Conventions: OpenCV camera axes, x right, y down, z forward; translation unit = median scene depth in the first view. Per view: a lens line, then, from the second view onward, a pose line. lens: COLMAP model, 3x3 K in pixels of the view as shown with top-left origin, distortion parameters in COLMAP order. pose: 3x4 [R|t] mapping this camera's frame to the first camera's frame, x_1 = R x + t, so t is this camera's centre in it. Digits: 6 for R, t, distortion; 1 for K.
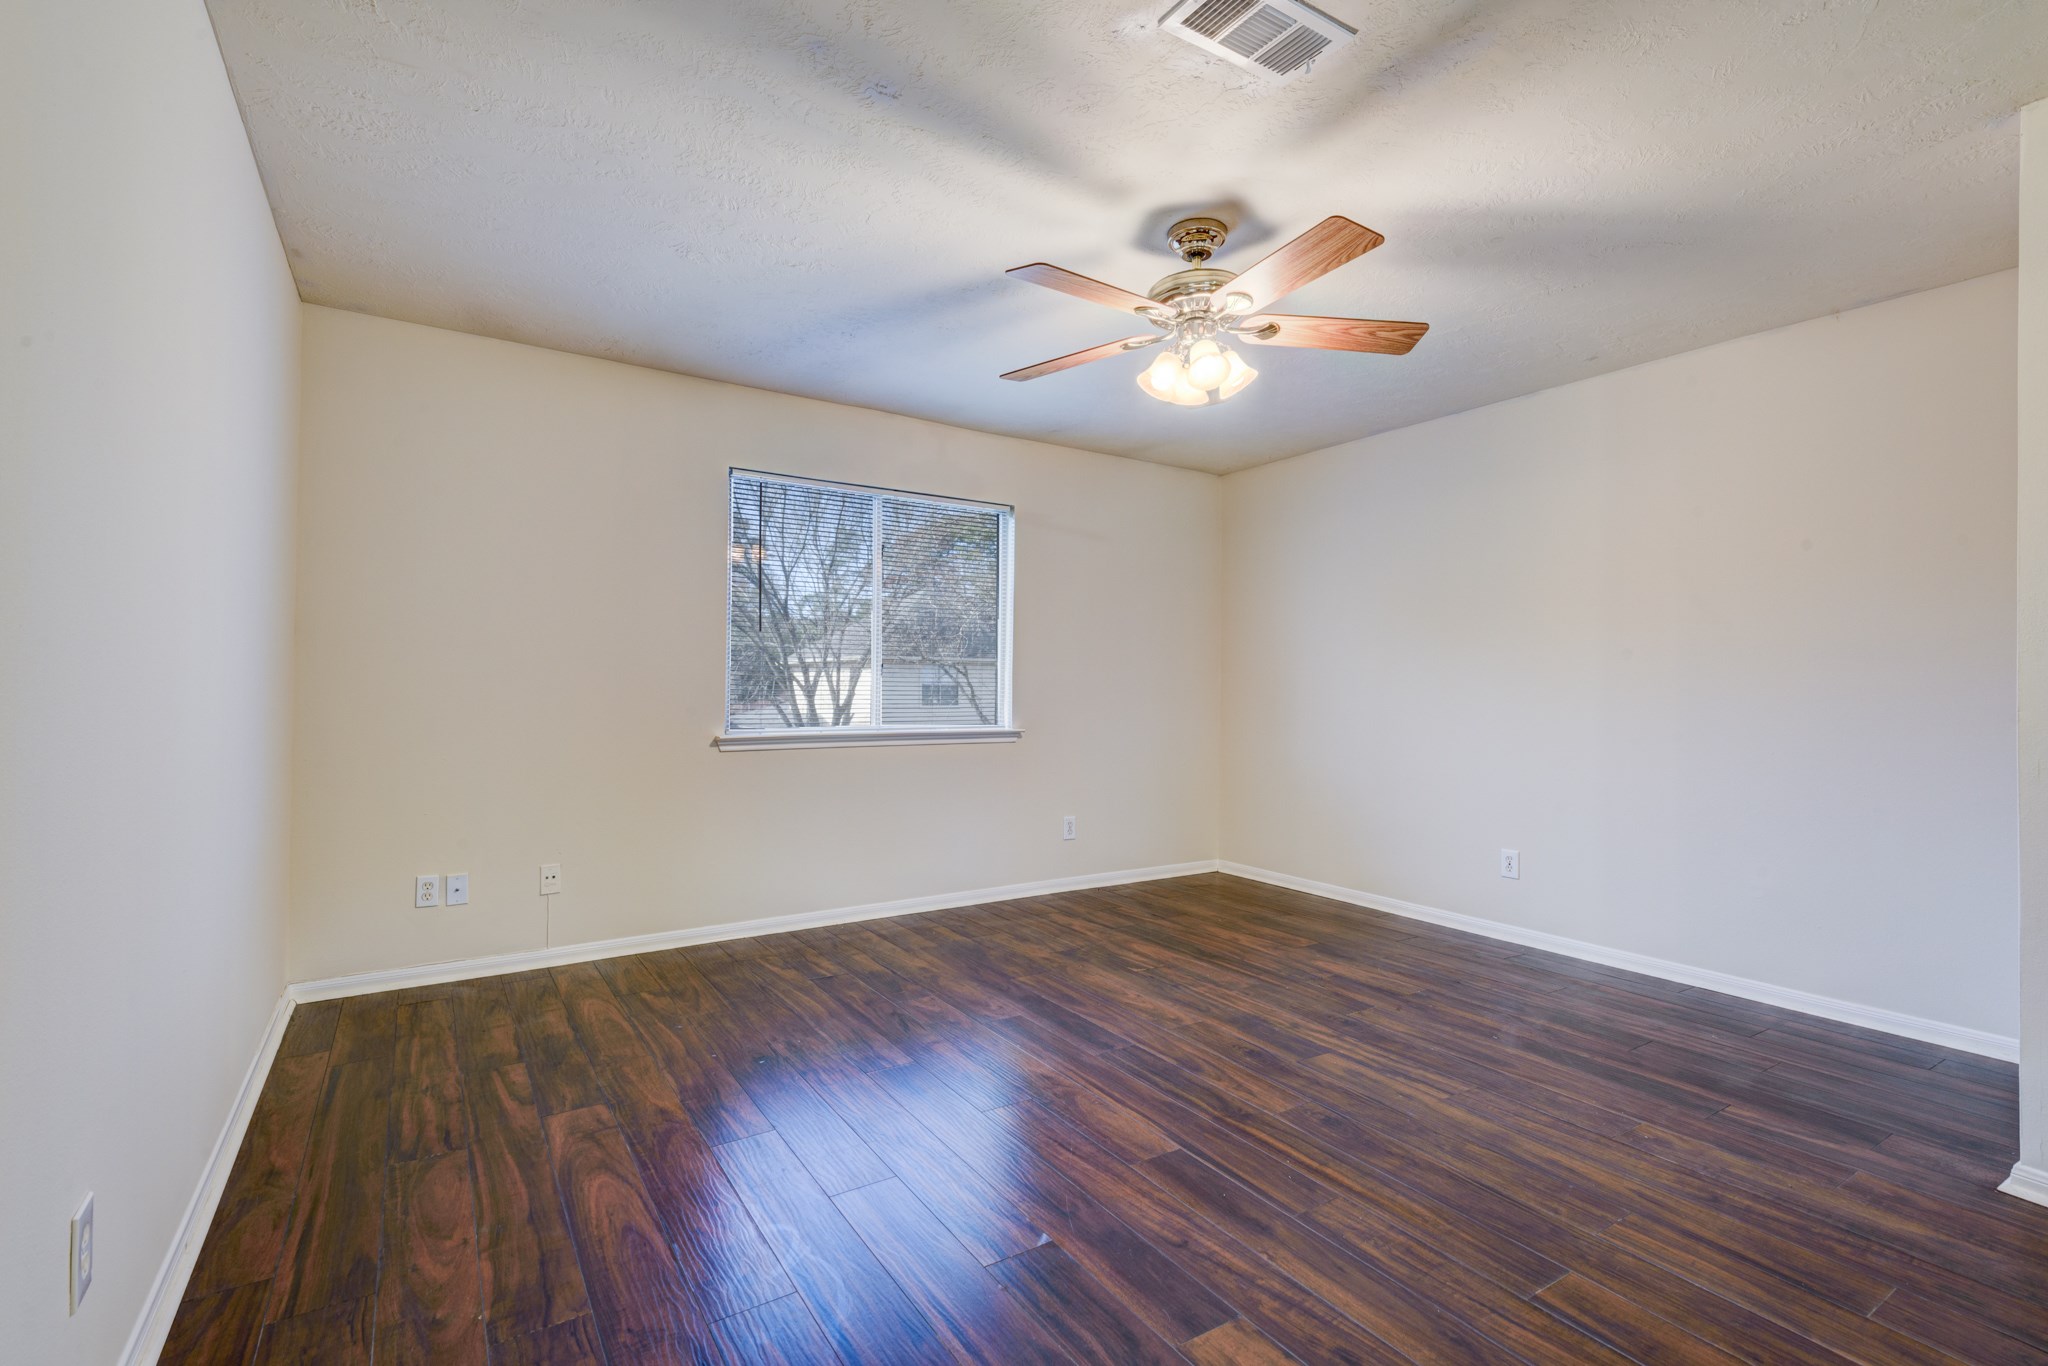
lens RADIAL K [[940.2, 0, 1018.4], [0, 940.2, 686.0], [0, 0, 1]] dist [0.007385, -0.005198]
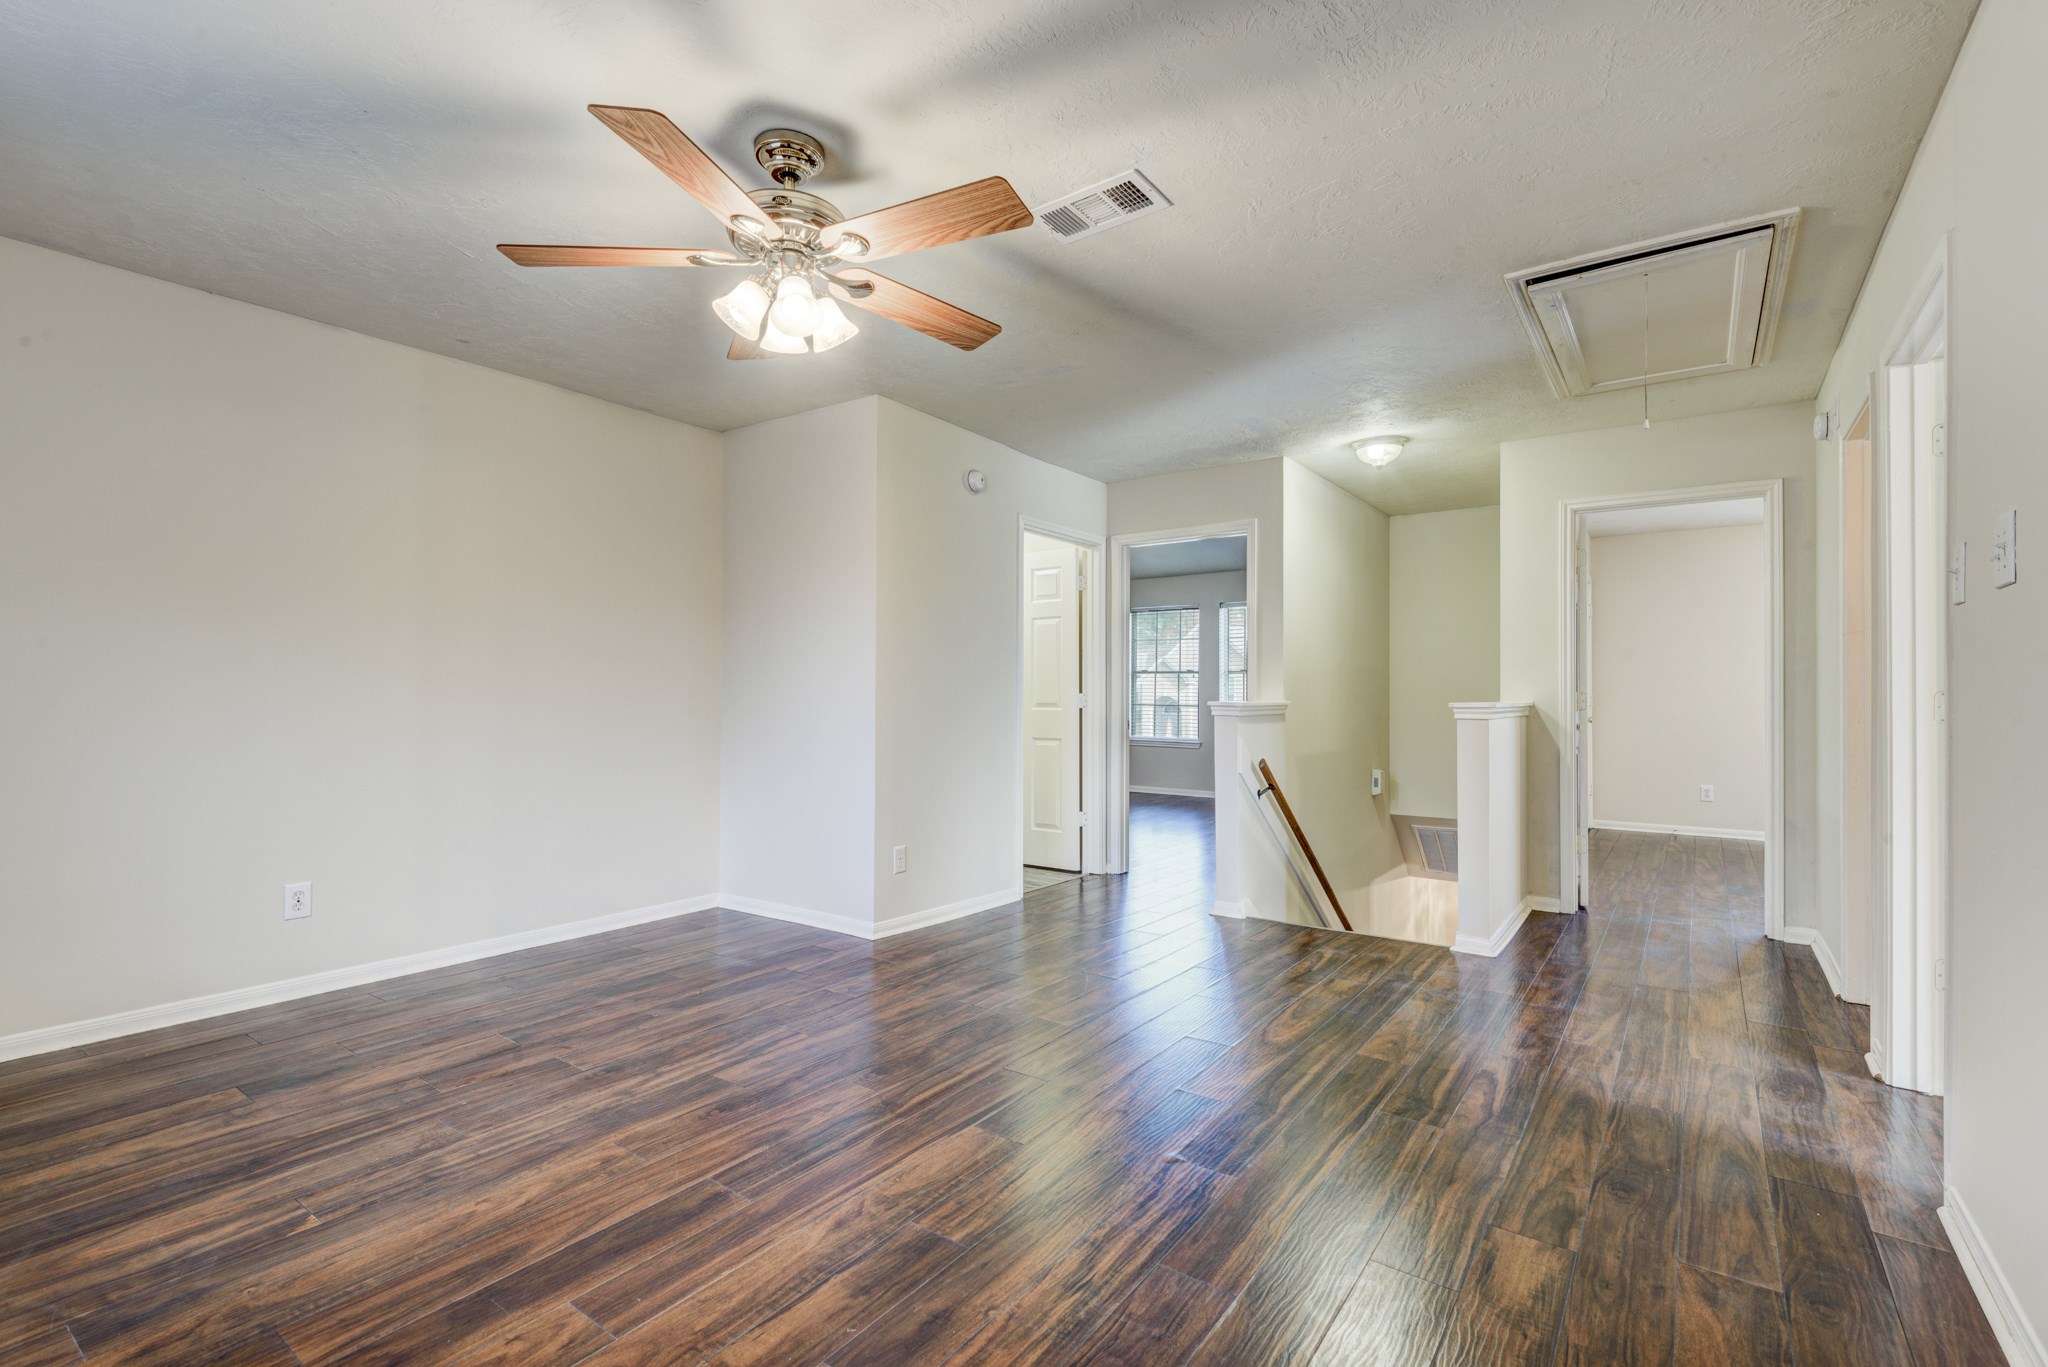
lens RADIAL K [[940.2, 0, 1016.4], [0, 940.2, 684.5], [0, 0, 1]] dist [0.007385, -0.005198]
pose [[-0.377296, -0.005792, 0.926075, -0.603115], [-0.010525, 0.999943, 0.001965, -0.002626], [-0.926033, -0.009005, -0.377335, 1.004365]]
